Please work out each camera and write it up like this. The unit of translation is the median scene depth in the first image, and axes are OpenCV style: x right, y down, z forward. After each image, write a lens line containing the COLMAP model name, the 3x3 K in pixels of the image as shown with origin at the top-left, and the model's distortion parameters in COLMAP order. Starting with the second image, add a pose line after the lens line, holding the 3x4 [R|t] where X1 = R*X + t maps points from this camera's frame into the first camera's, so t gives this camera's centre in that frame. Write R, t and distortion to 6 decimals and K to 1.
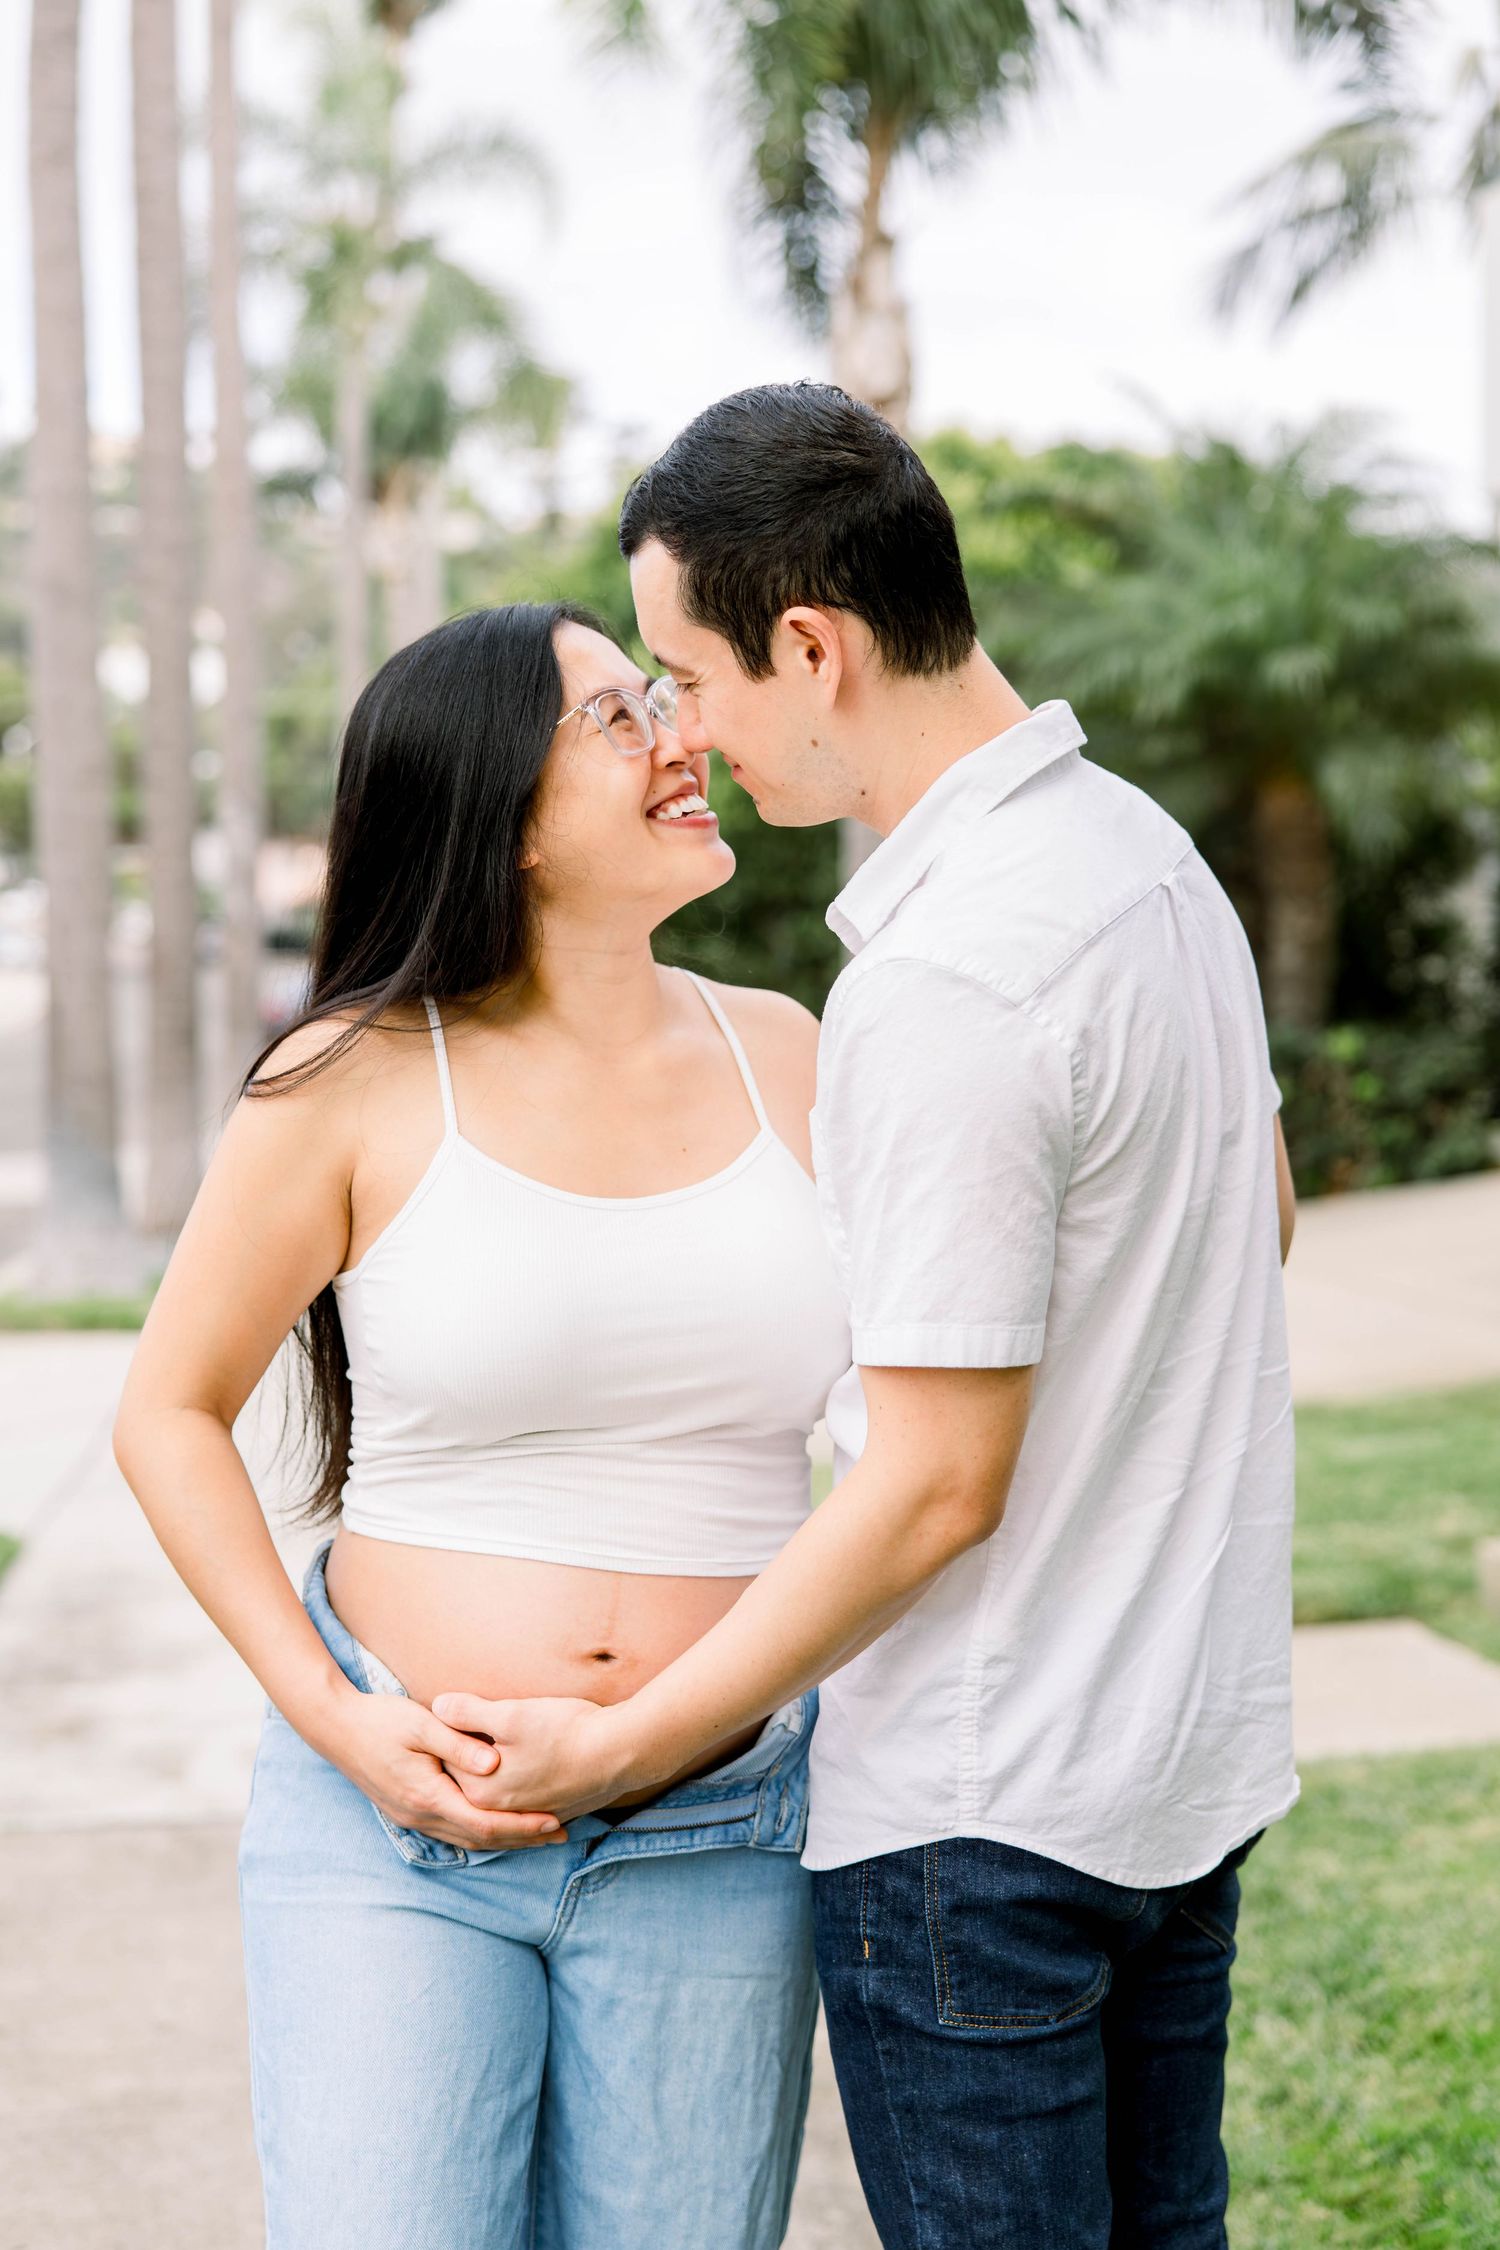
lens RADIAL K [[3130.1, 0, 753.9], [0, 3130.1, 1173.0], [0, 0, 1]] dist [0.007410, -0.027344]
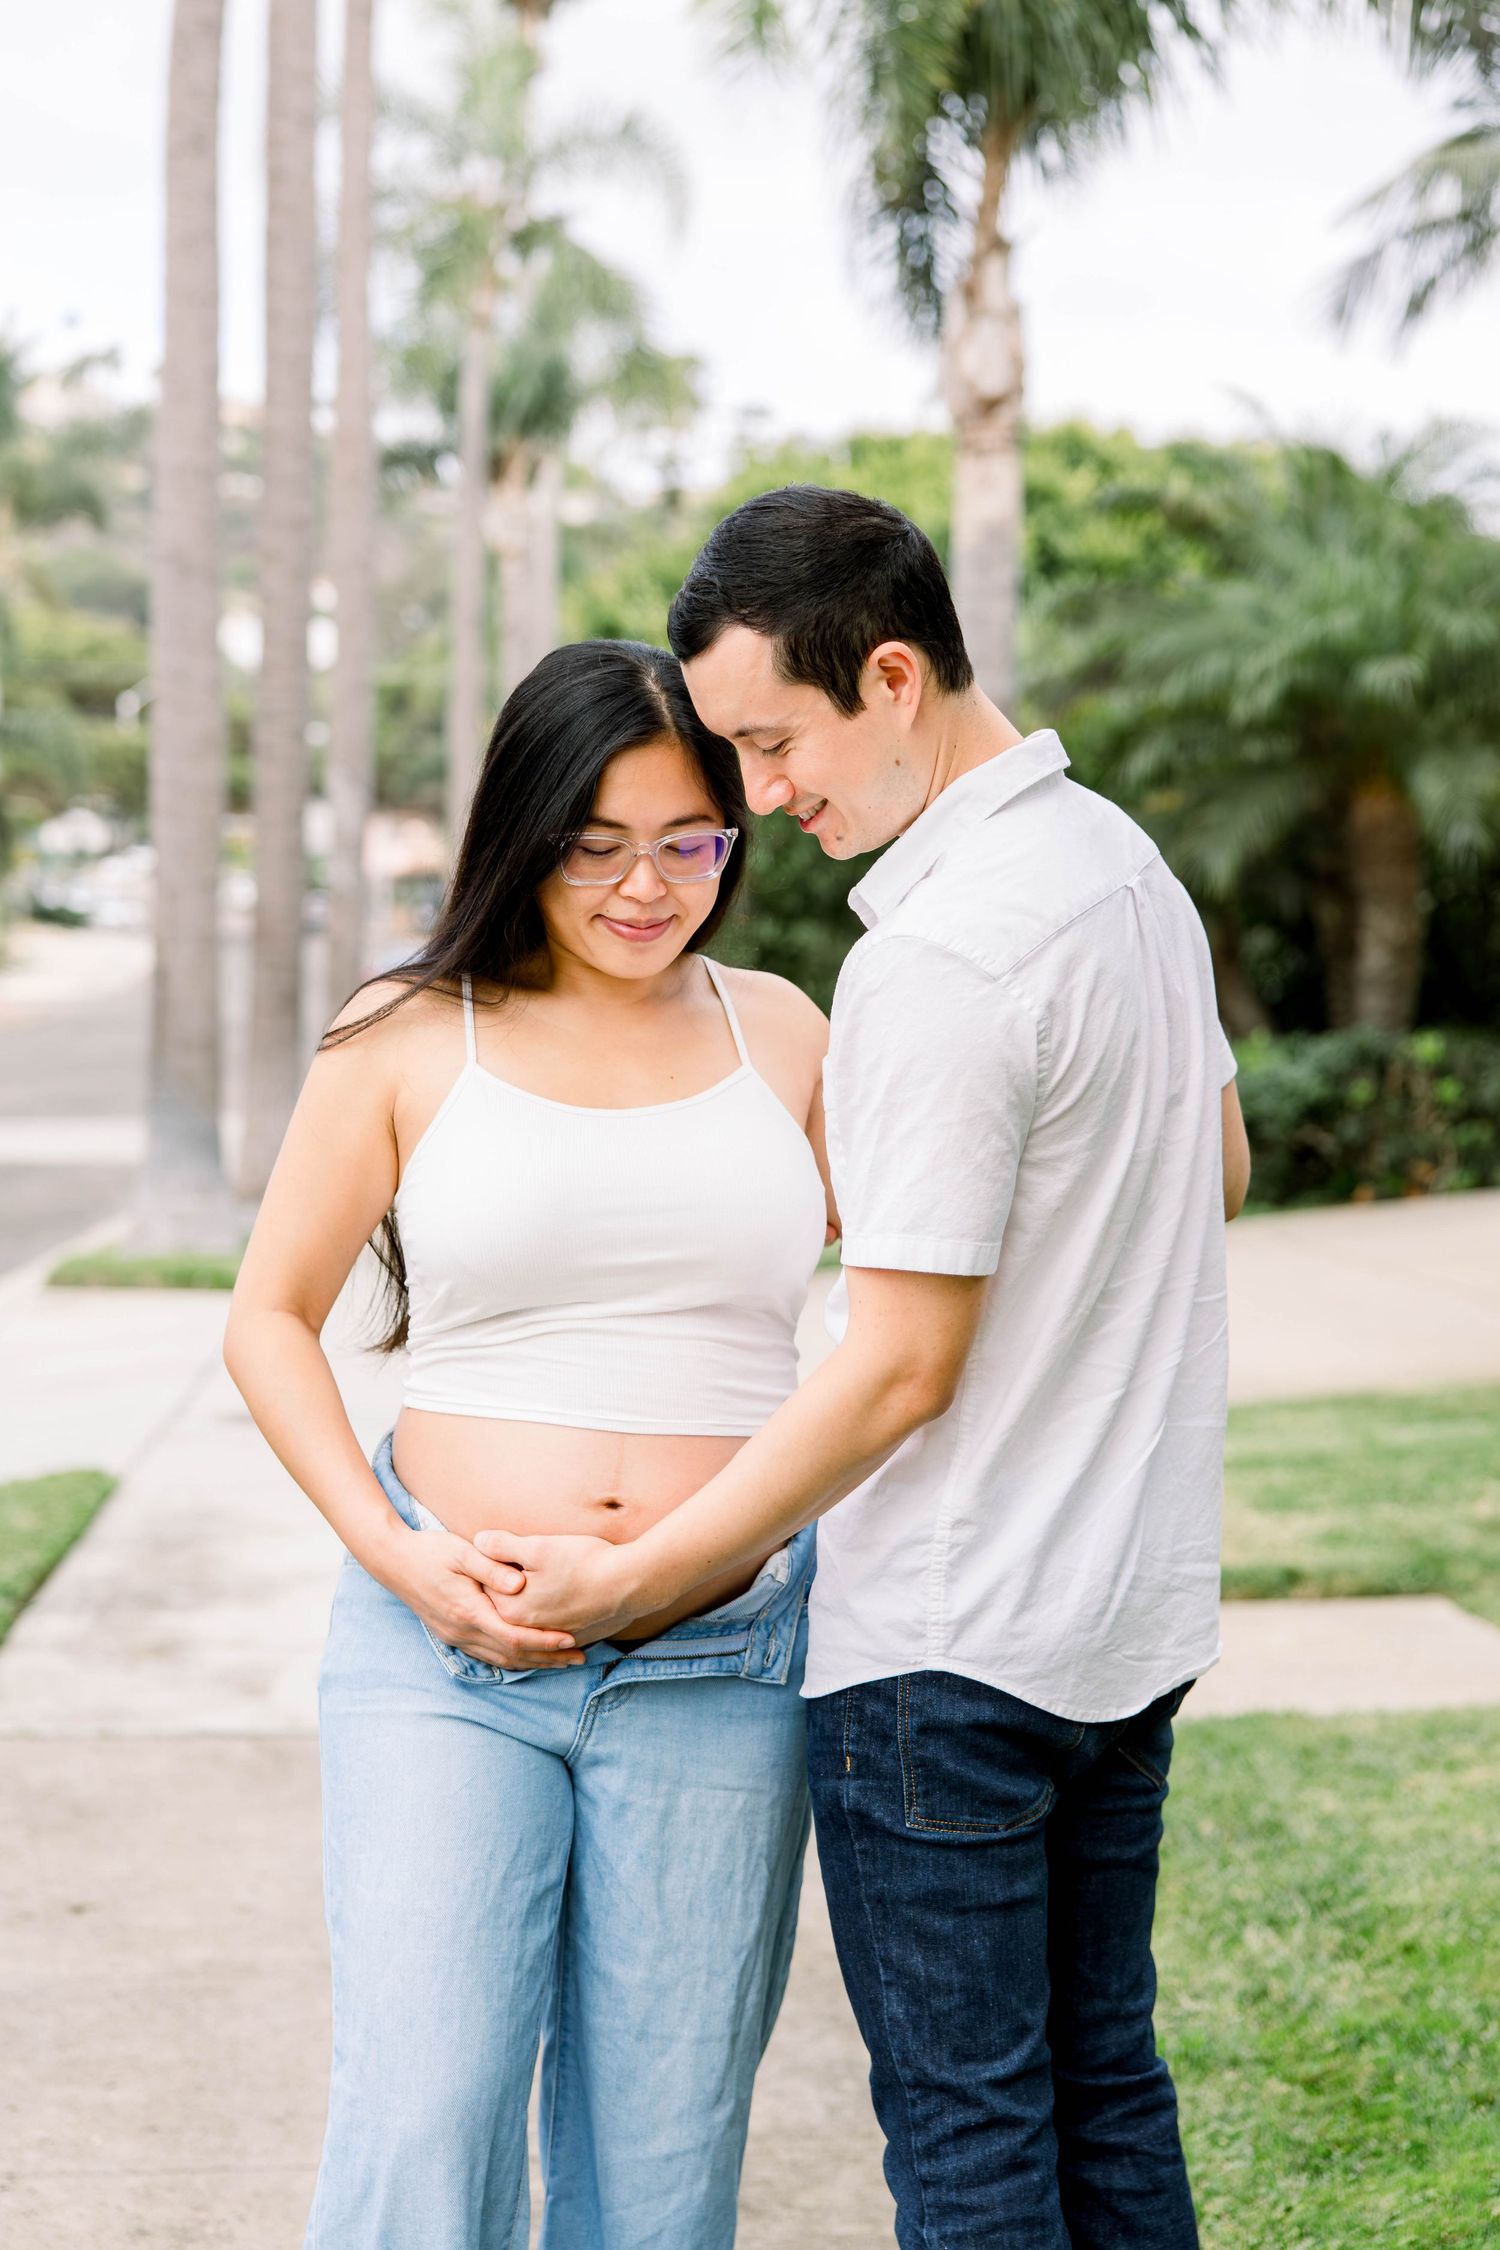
lens RADIAL K [[3225.5, 0, 750.0], [0, 3225.5, 1125.0], [0, 0, 1]] dist [0.018545, 0.051491]
pose [[0.998802, 0.034671, -0.034528, 0.020722], [-0.035103, 0.999312, -0.011973, 0.012583], [0.034090, 0.013171, 0.999332, -0.152881]]
